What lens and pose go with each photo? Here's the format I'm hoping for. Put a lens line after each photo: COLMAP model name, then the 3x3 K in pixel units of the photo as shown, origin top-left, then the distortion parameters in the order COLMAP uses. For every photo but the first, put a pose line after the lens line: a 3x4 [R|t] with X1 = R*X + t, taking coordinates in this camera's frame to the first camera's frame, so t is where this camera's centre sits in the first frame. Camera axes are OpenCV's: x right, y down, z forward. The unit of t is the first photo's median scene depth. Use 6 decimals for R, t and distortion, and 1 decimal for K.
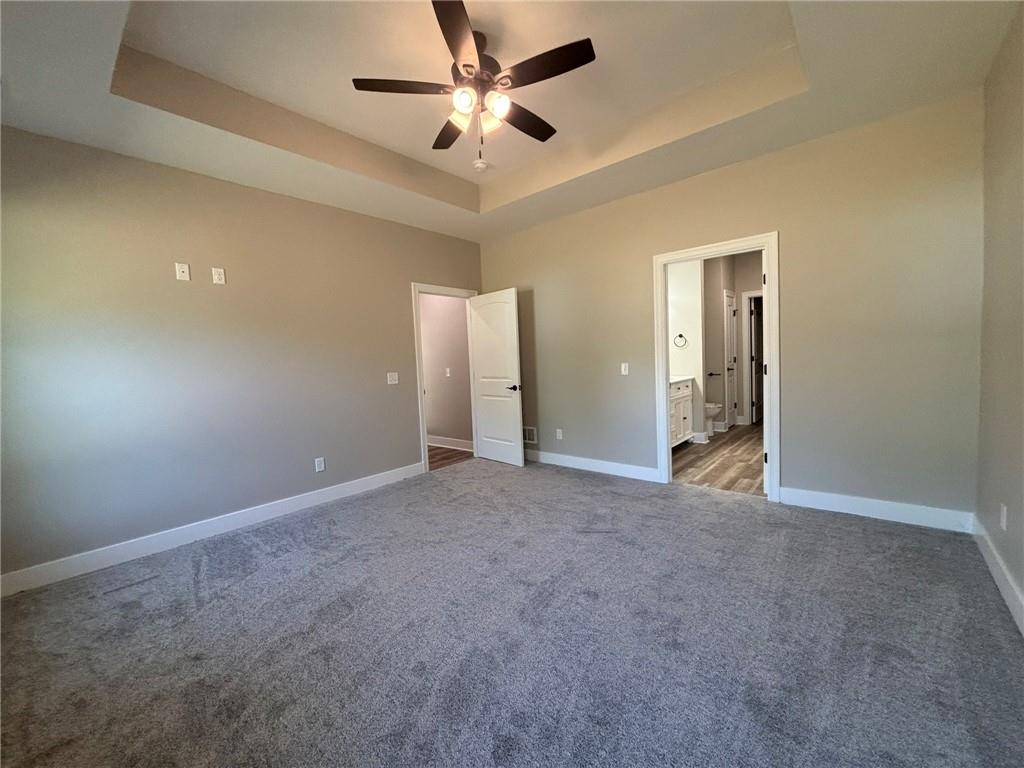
lens RADIAL K [[412.0, 0, 515.7], [0, 412.0, 382.1], [0, 0, 1]] dist [-0.000910, 0.000196]
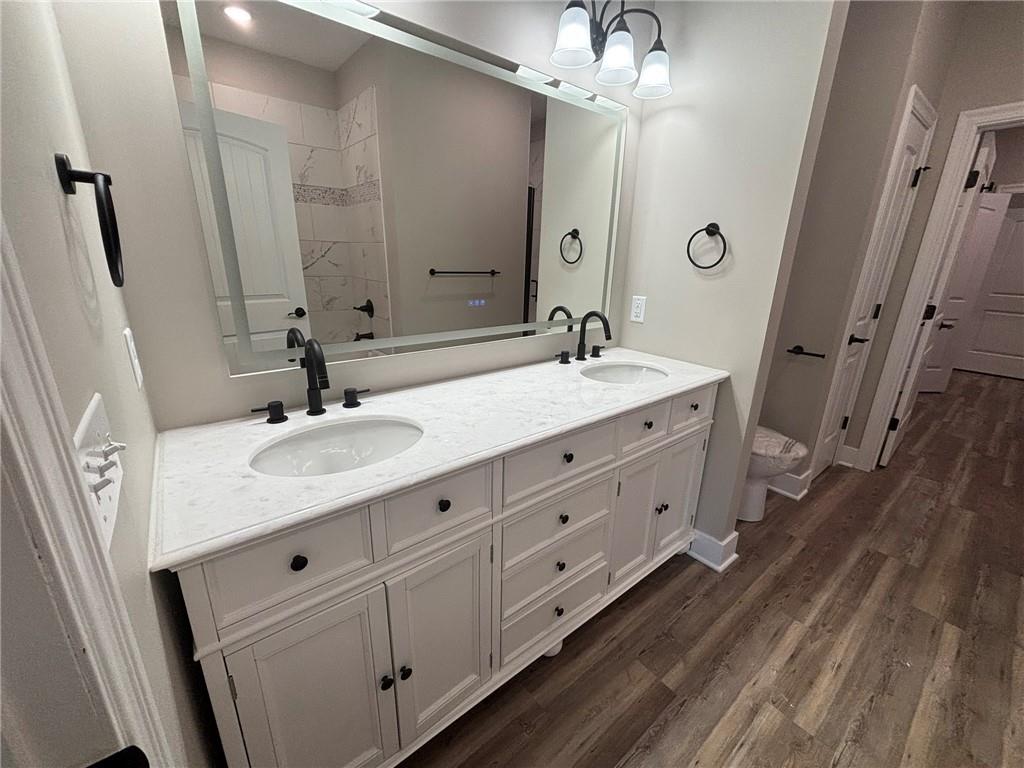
lens RADIAL K [[412.0, 0, 516.9], [0, 412.0, 384.9], [0, 0, 1]] dist [-0.000910, 0.000196]
pose [[0.981585, 0.119594, -0.148956, 0.502590], [-0.079796, 0.965188, 0.249089, -0.107055], [0.173560, -0.232616, 0.956957, 1.046646]]
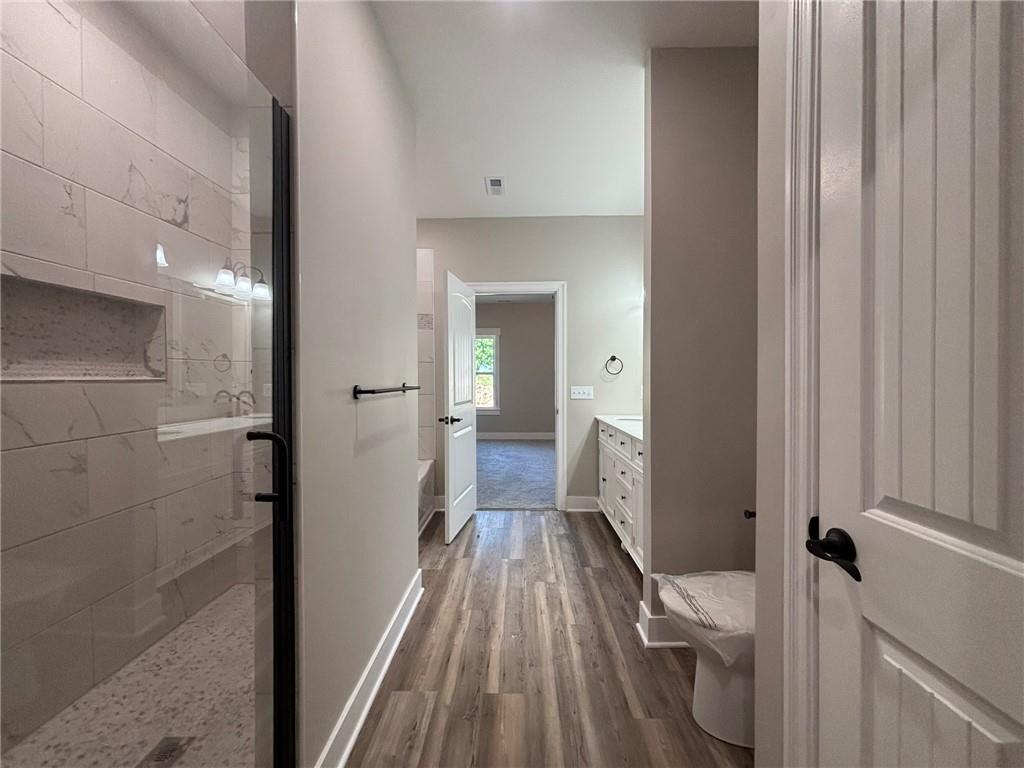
lens RADIAL K [[412.0, 0, 510.5], [0, 412.0, 381.7], [0, 0, 1]] dist [-0.000910, 0.000196]
pose [[-0.768308, 0.052584, -0.637917, 1.193999], [-0.004937, 0.996103, 0.088056, -0.166679], [0.640061, 0.070803, -0.765055, 1.837628]]
